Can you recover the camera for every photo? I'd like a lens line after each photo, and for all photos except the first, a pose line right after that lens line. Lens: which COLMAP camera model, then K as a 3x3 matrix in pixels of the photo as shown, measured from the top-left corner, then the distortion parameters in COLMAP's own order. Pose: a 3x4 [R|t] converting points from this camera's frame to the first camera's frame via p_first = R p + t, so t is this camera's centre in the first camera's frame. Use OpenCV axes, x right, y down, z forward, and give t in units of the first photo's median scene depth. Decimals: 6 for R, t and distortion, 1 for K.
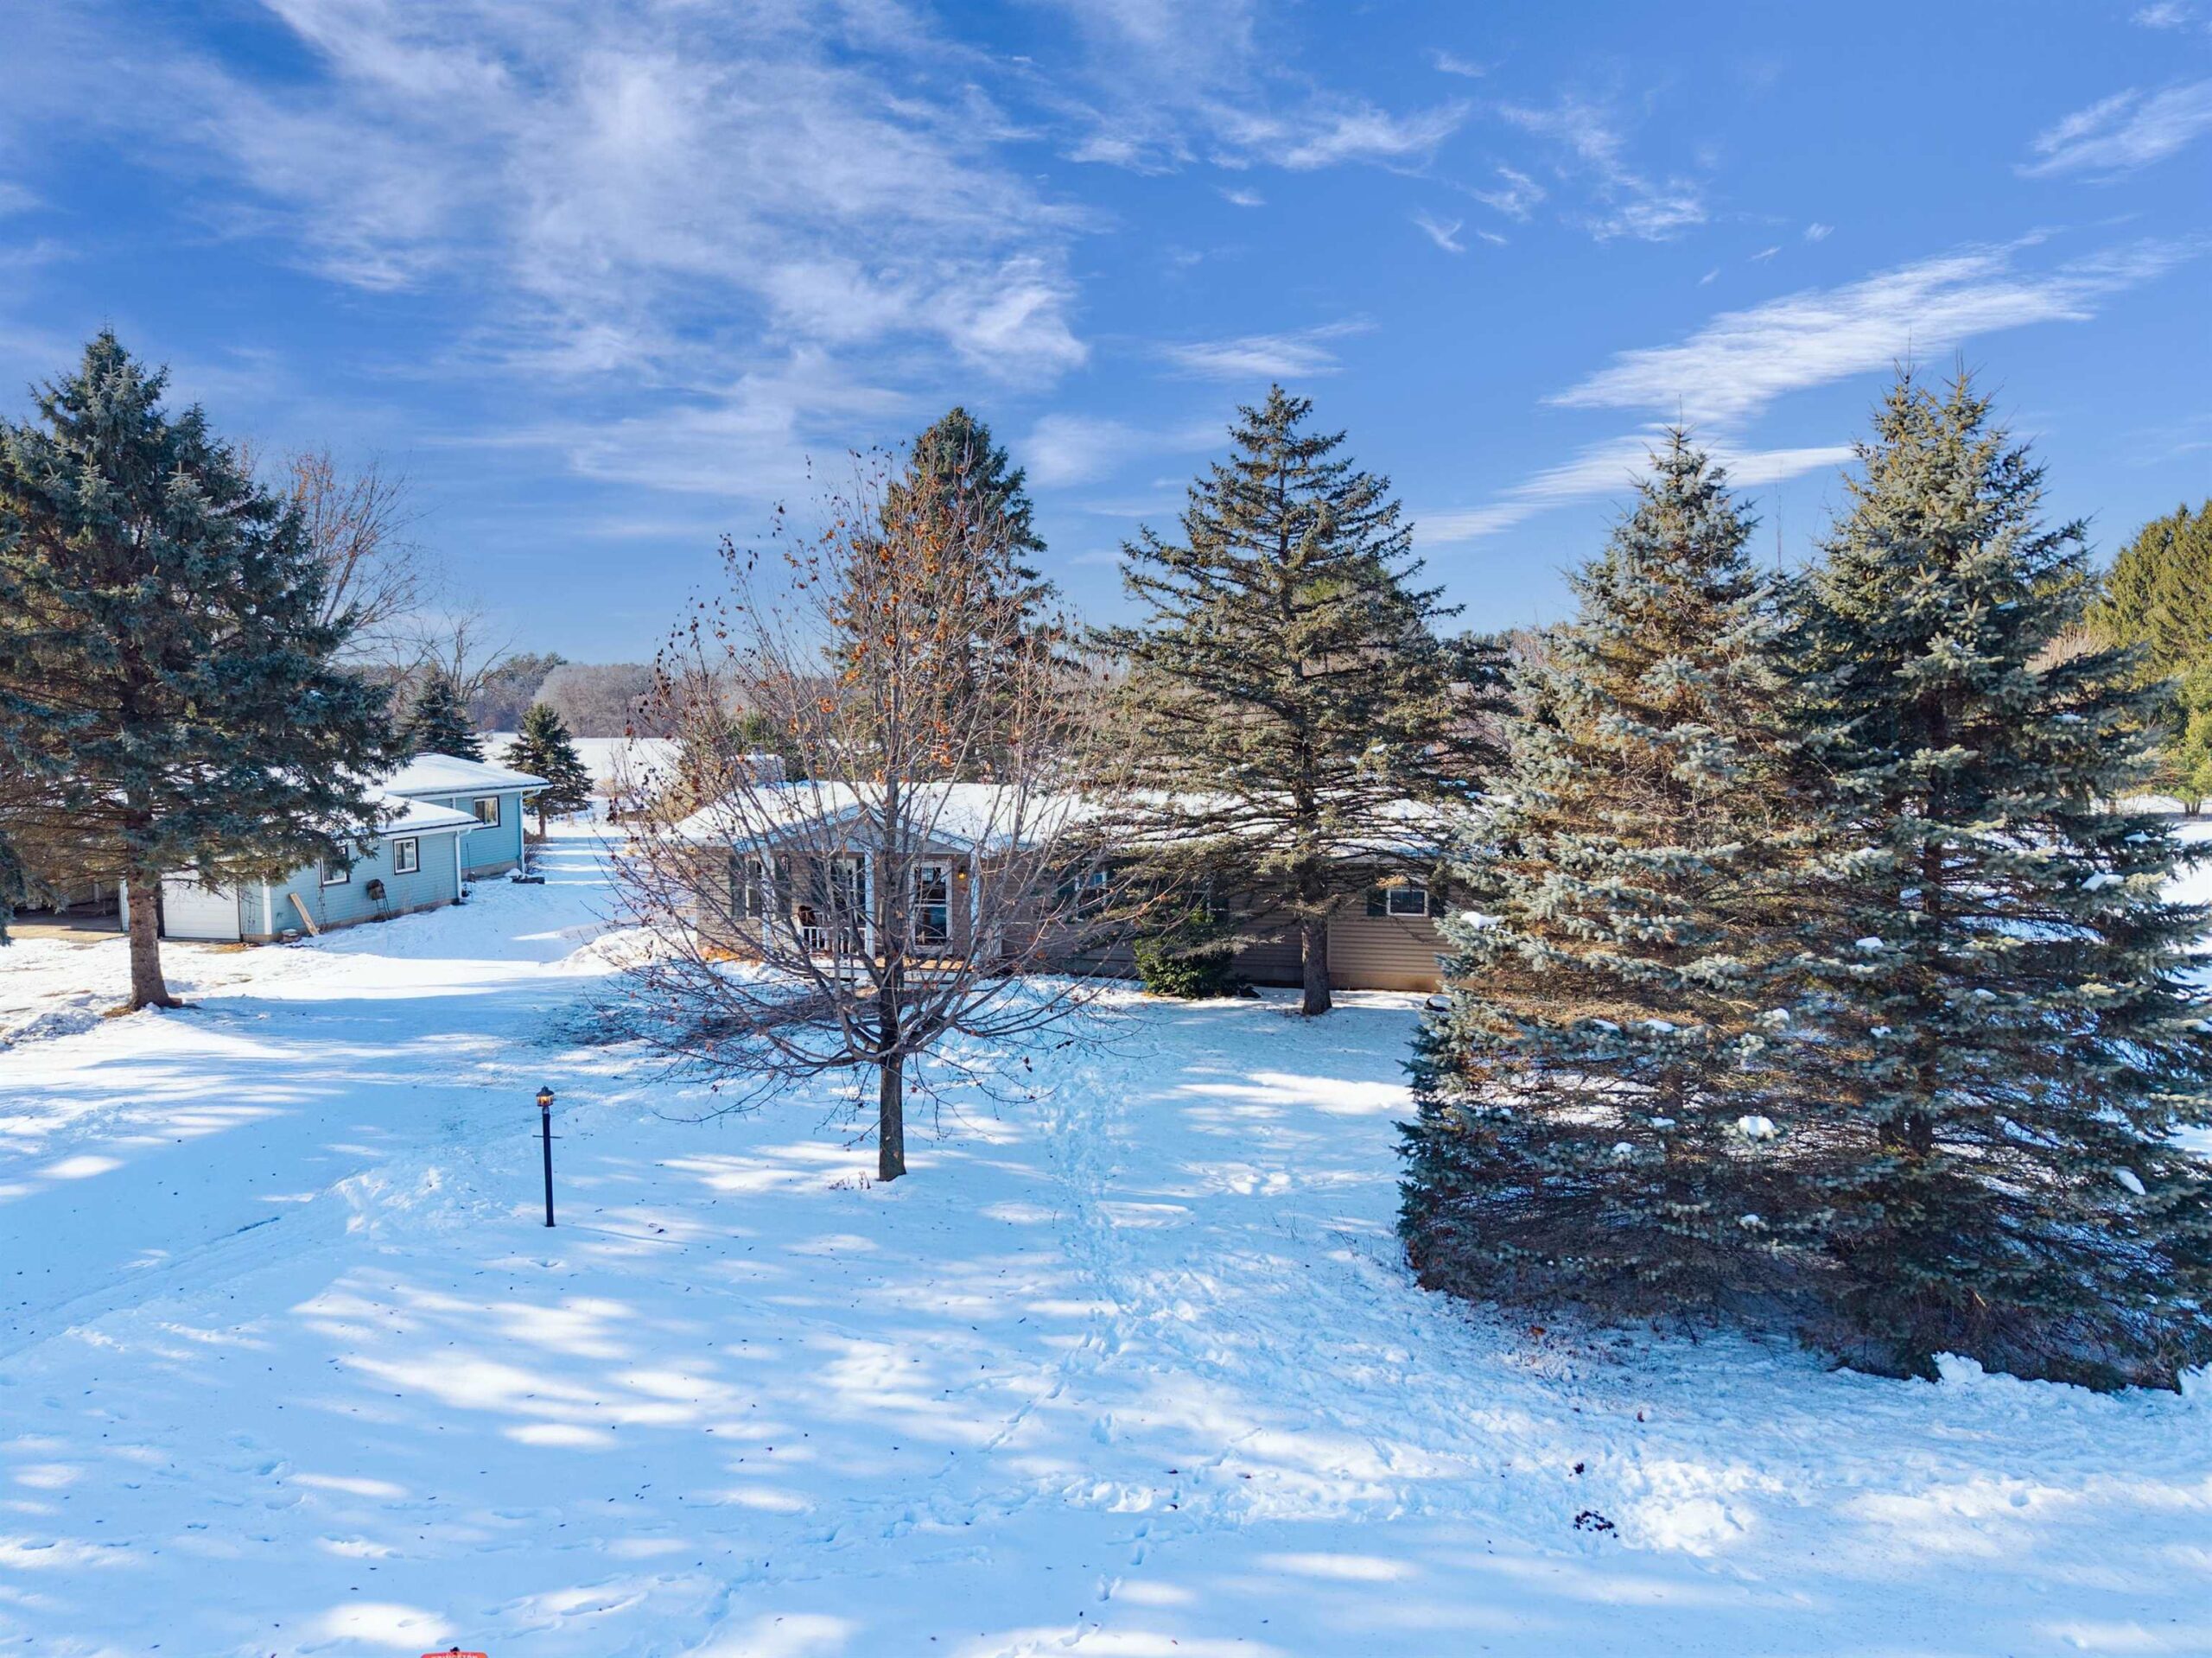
lens RADIAL K [[1475.8, 0, 1106.0], [0, 1475.8, 829.0], [0, 0, 1]] dist [0.023550, -0.018377]
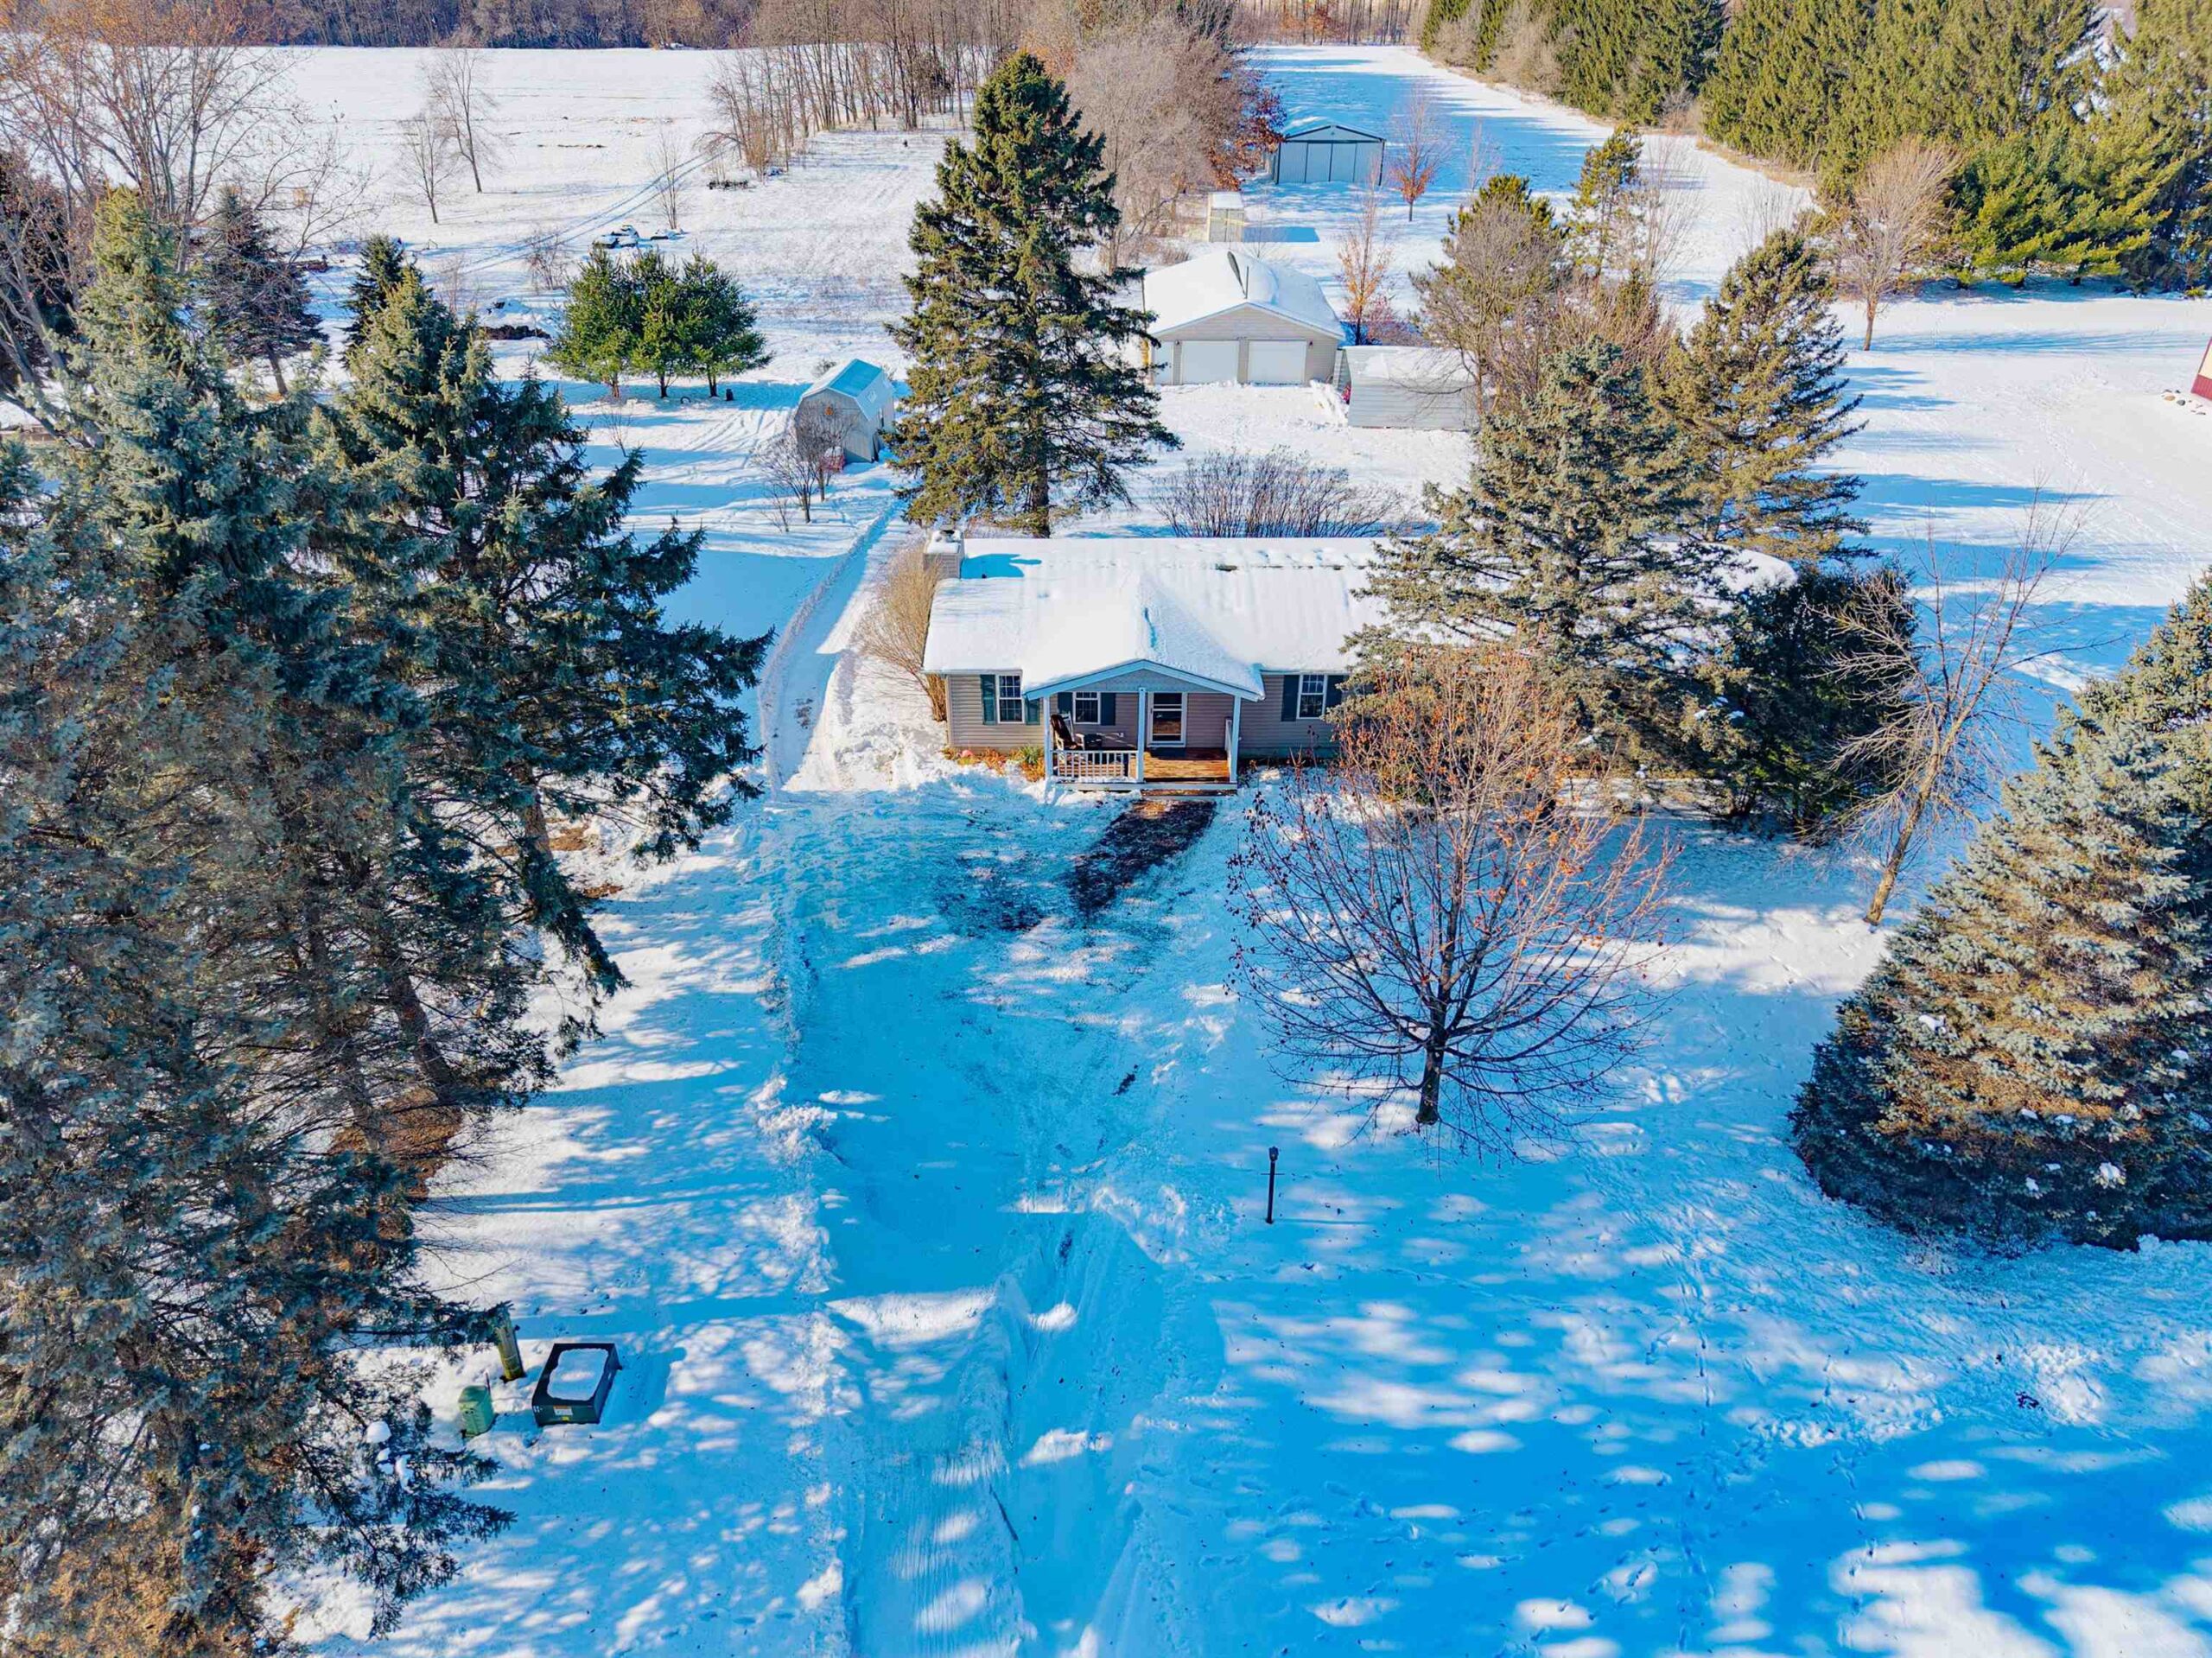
lens RADIAL K [[1474.0, 0, 1106.0], [0, 1474.0, 829.0], [0, 0, 1]] dist [0.035417, -0.039794]
pose [[0.975890, -0.105485, 0.191079, -0.916105], [0.009809, 0.895769, 0.444411, -0.866094], [-0.218042, -0.431822, 0.875207, -0.084327]]
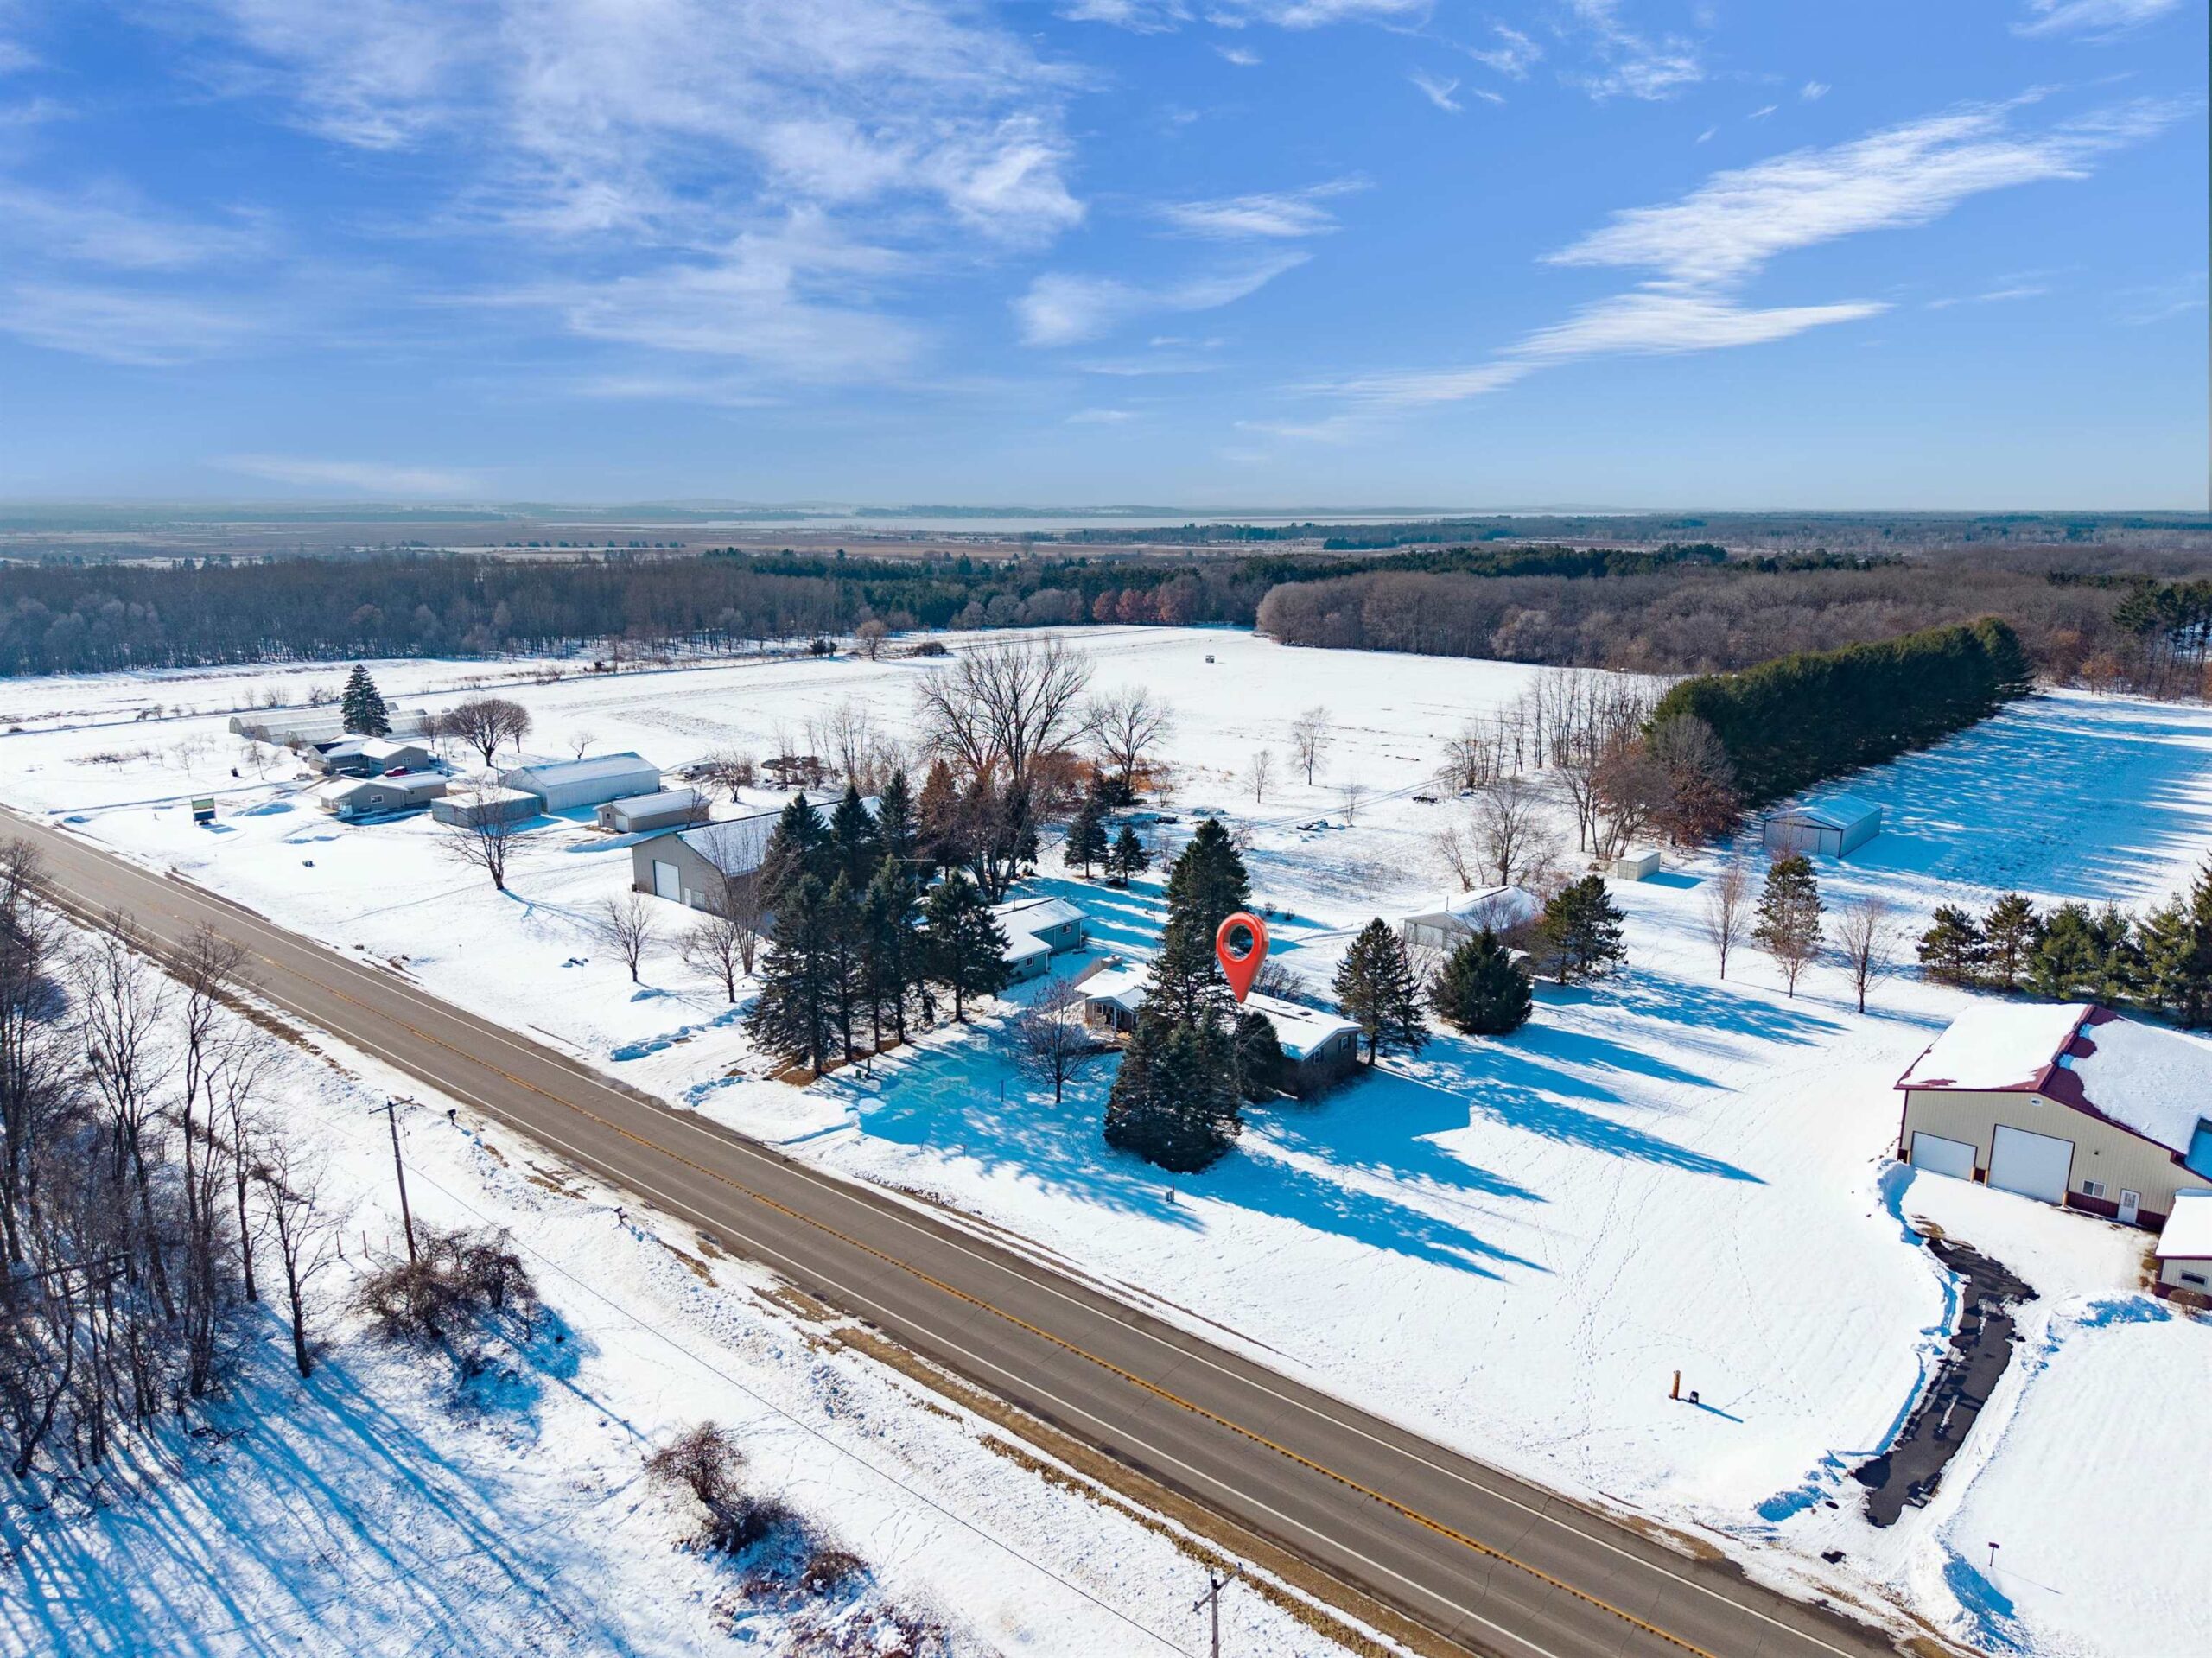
lens RADIAL K [[1480.1, 0, 1100.3], [0, 1480.1, 820.0], [0, 0, 1]] dist [0.135762, -0.293926]
pose [[0.867748, 0.109362, -0.484823, 3.506738], [-0.044970, 0.988766, 0.142548, -2.202692], [0.494966, -0.101893, 0.862918, -4.955345]]
